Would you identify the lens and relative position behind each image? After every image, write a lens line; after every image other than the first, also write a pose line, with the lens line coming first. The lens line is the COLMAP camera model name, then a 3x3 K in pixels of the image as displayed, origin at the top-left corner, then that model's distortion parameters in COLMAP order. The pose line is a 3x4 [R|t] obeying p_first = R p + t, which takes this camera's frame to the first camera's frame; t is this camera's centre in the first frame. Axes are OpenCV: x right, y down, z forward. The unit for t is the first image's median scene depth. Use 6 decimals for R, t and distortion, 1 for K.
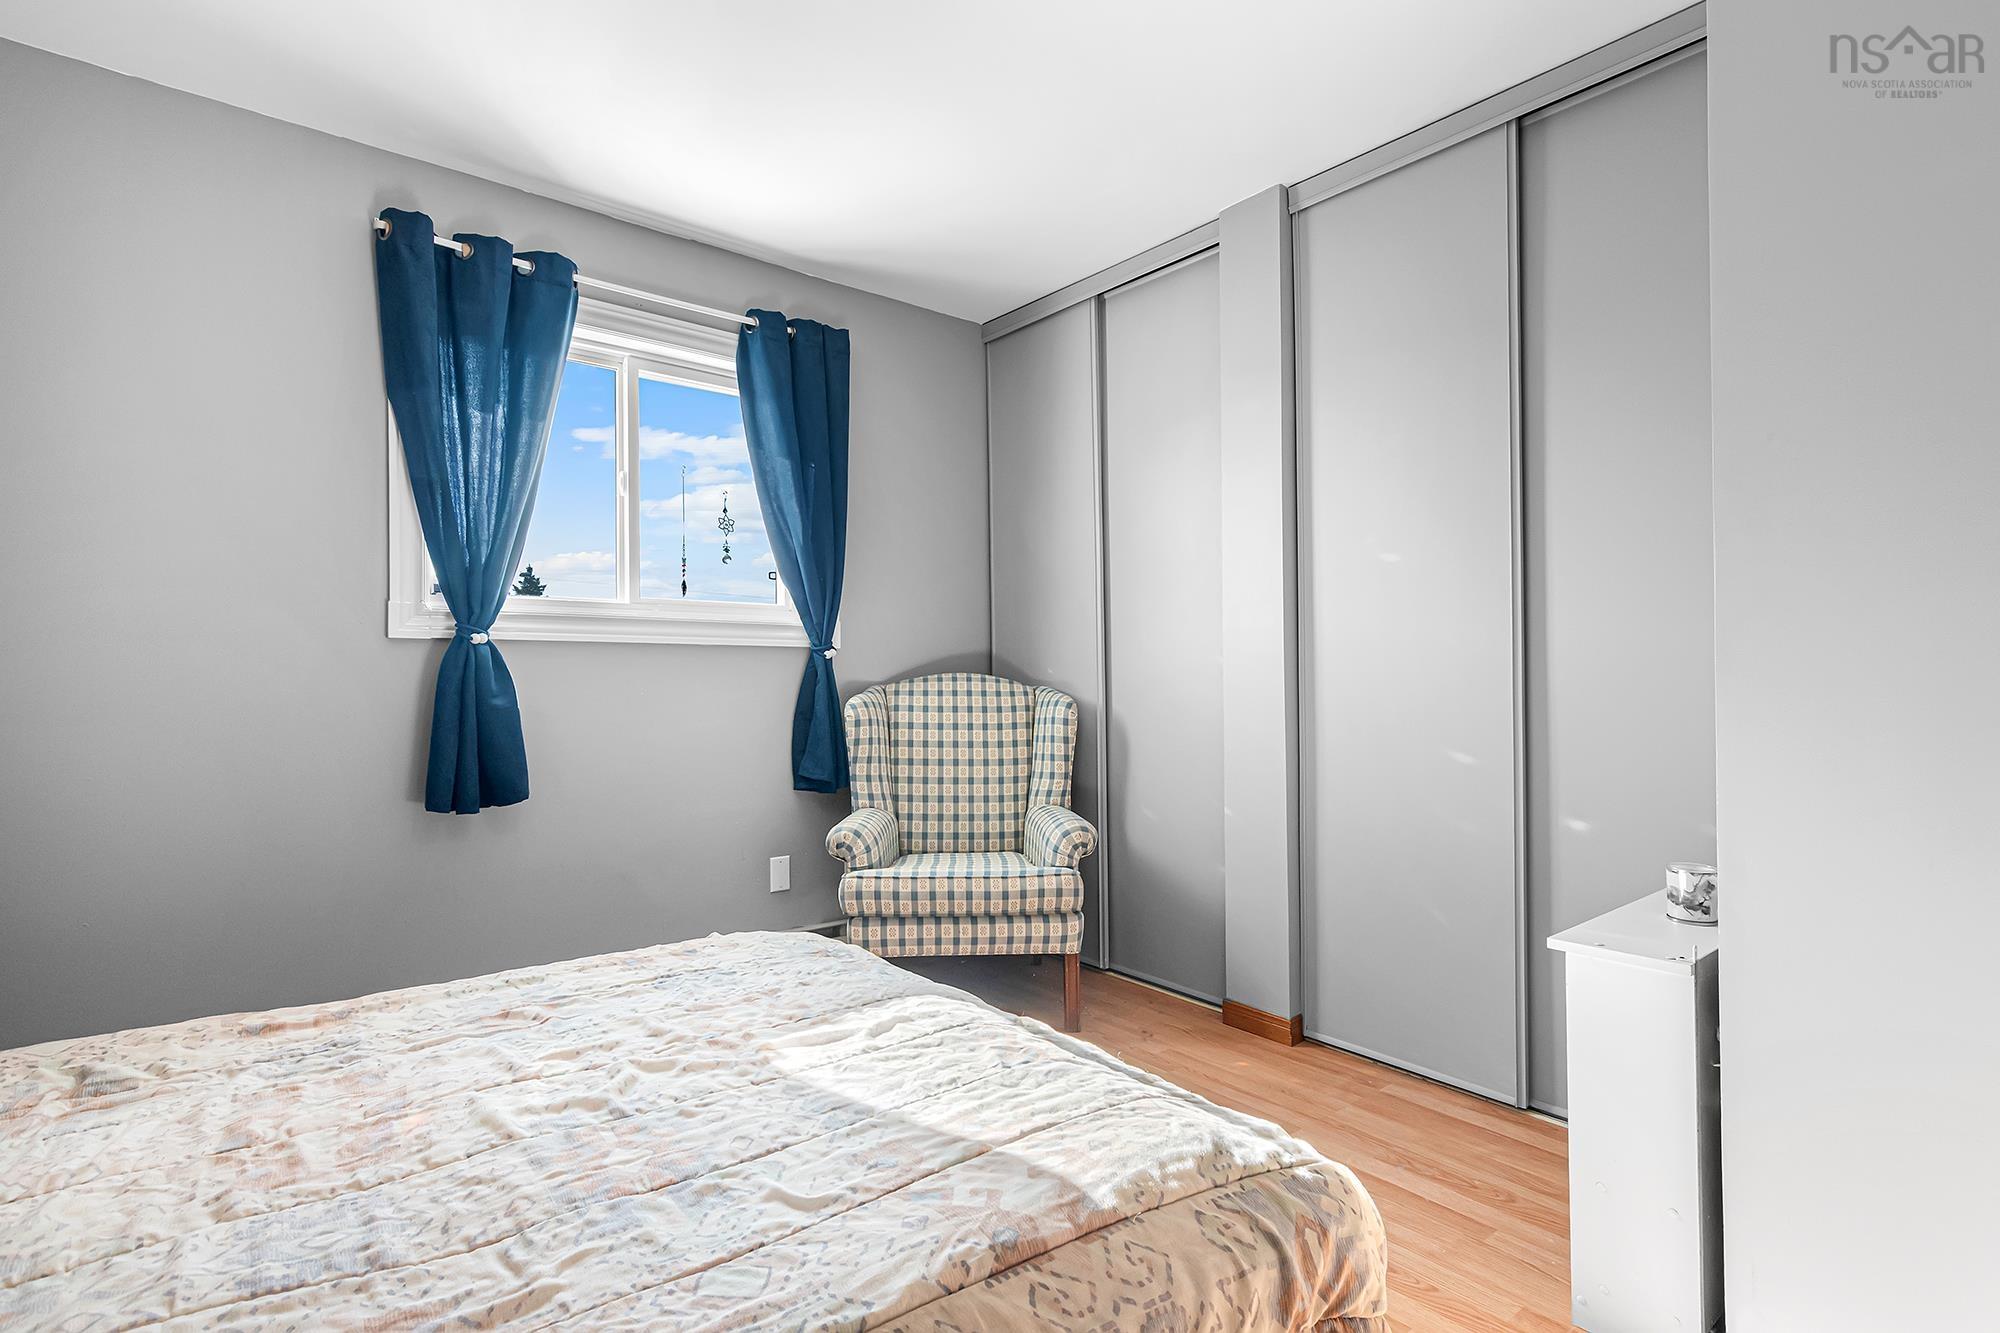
lens RADIAL K [[949.0, 0, 995.3], [0, 949.0, 676.8], [0, 0, 1]] dist [0.003111, 0.000476]
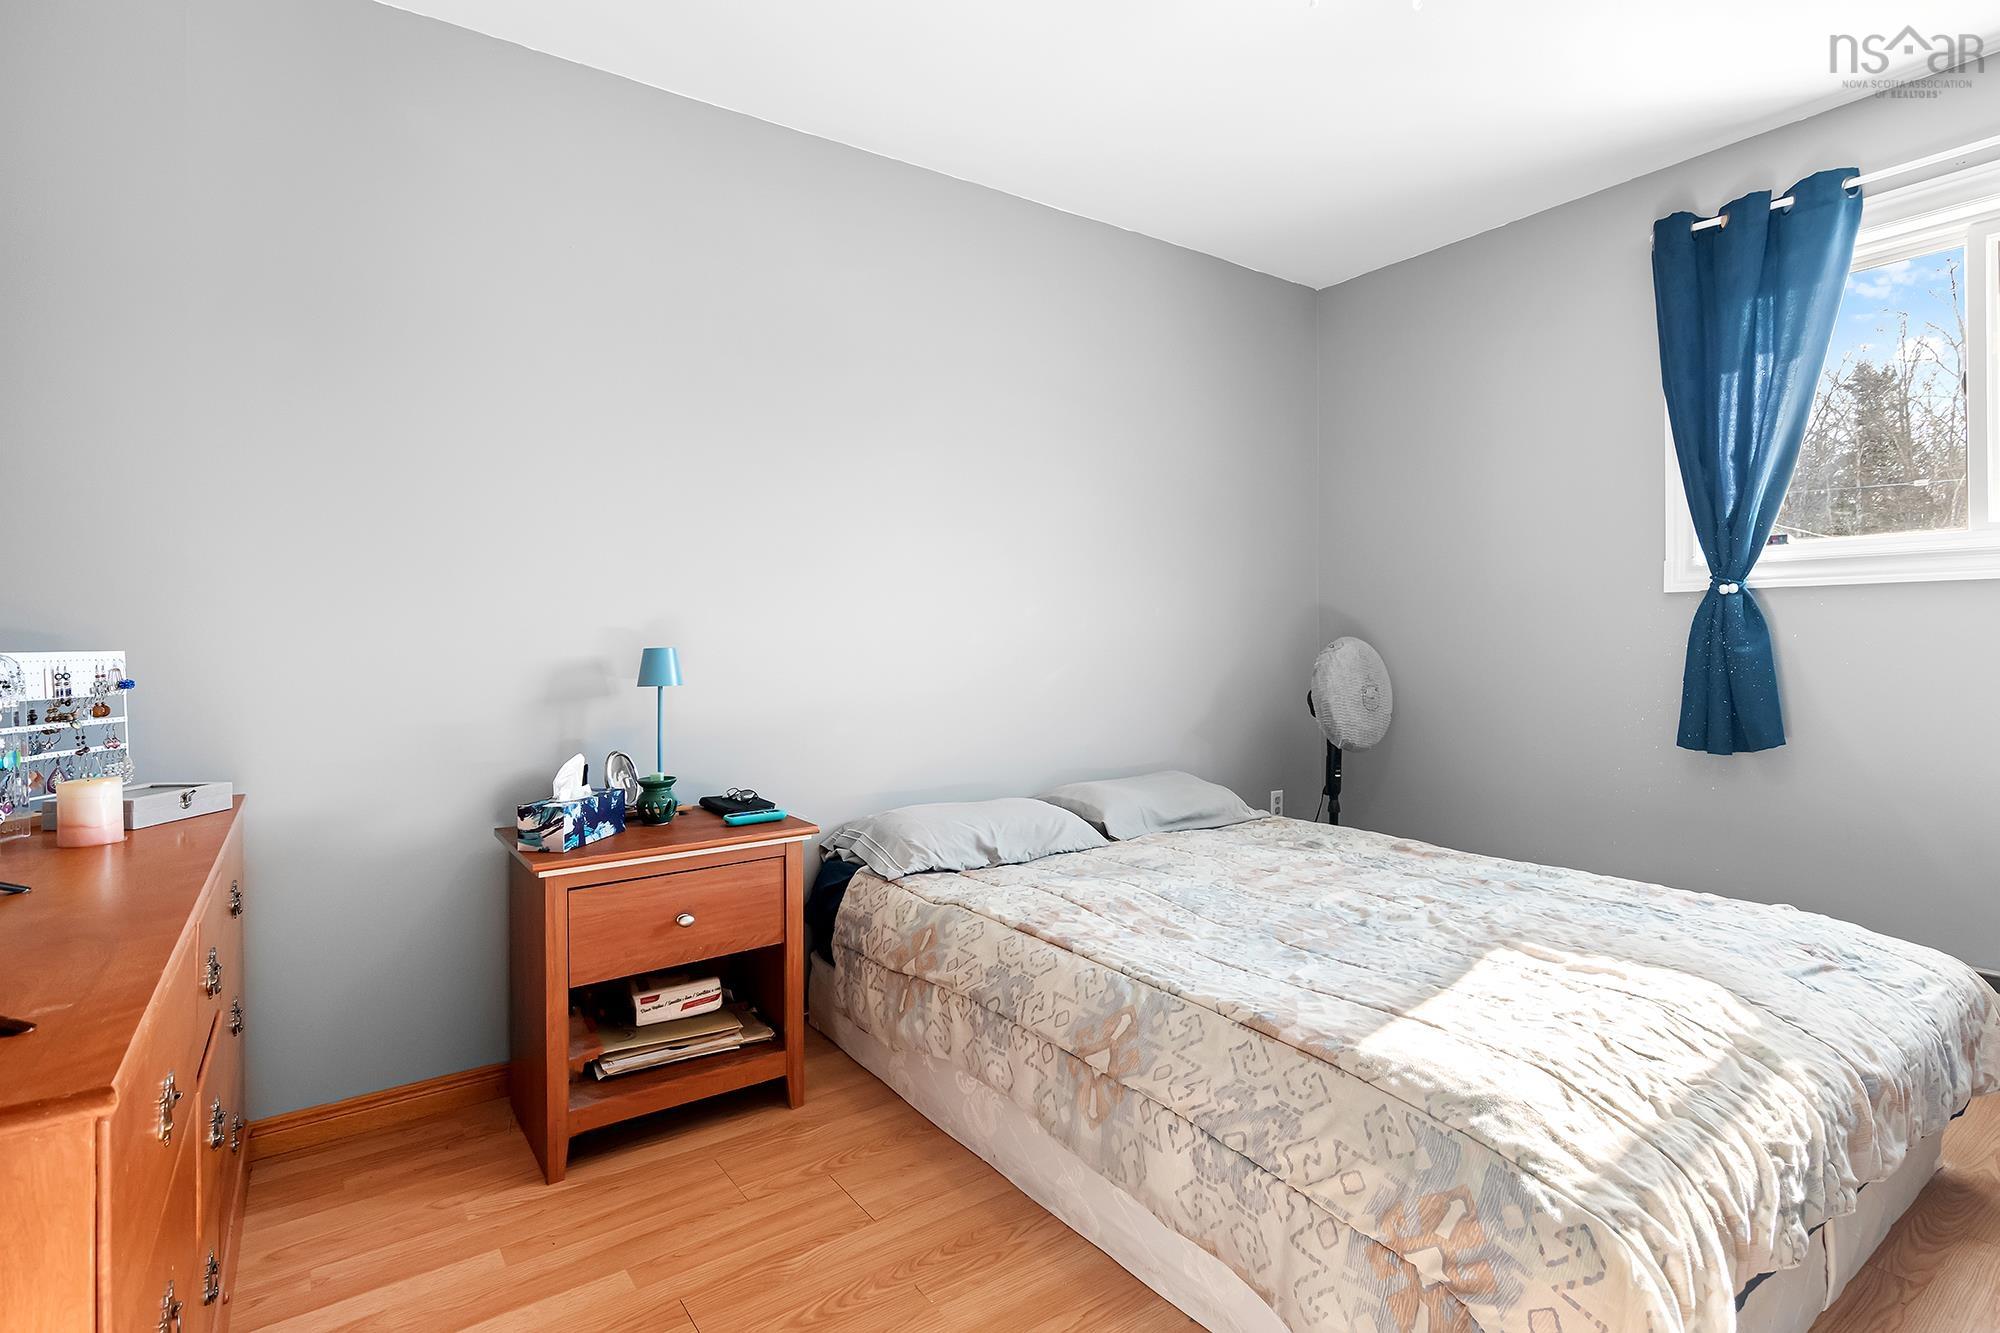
lens RADIAL K [[989.6, 0, 1014.0], [0, 989.6, 635.4], [0, 0, 1]] dist [-0.001082, 0.000640]
pose [[-0.042953, -0.003301, -0.999072, 1.037598], [0.014737, 0.999884, -0.003937, 0.005759], [0.998968, -0.014892, -0.042900, 0.463010]]
